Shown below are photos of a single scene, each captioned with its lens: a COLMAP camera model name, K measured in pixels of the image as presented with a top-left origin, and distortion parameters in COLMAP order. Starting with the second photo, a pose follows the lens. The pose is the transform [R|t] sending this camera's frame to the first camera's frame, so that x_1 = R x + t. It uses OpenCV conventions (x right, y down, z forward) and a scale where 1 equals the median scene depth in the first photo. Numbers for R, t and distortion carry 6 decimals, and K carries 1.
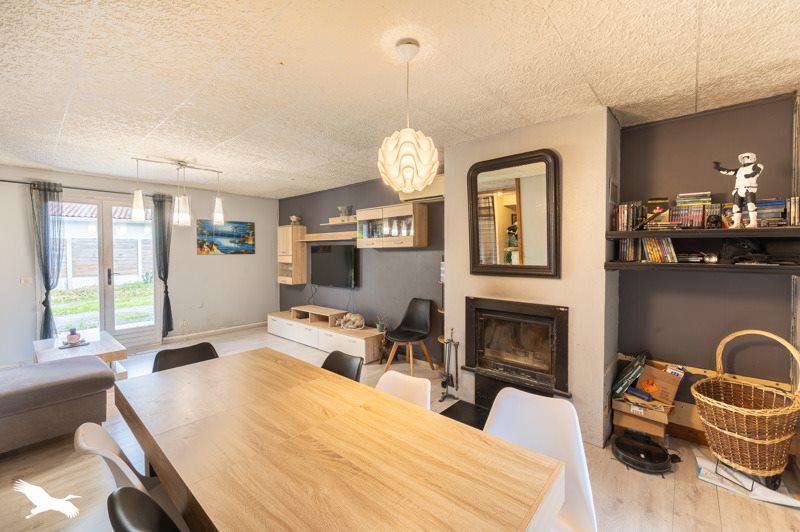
lens RADIAL K [[331.1, 0, 400.0], [0, 331.1, 250.2], [0, 0, 1]] dist [-0.000428, -0.000004]
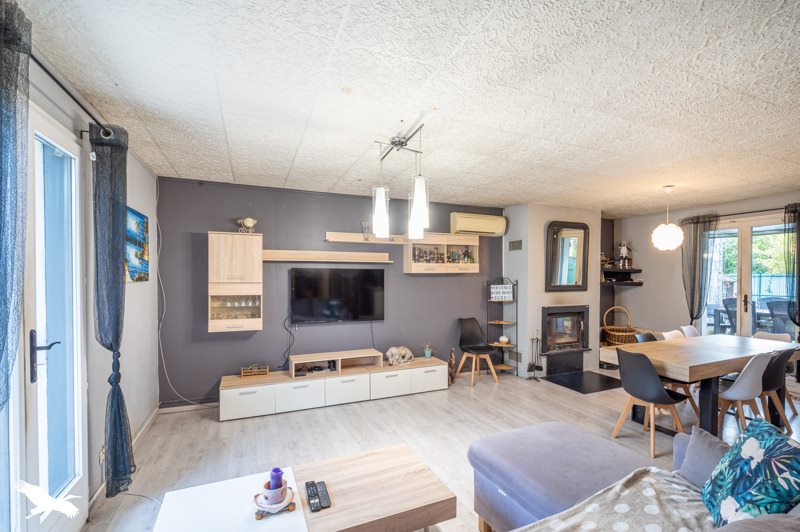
lens RADIAL K [[354.2, 0, 400.0], [0, 354.2, 286.4], [0, 0, 1]] dist [0.001179, 0.000044]
pose [[0.442159, -0.015059, 0.896810, -1.539959], [-0.003909, 0.999817, 0.018716, 0.019611], [-0.896928, -0.011781, 0.442019, 0.882602]]
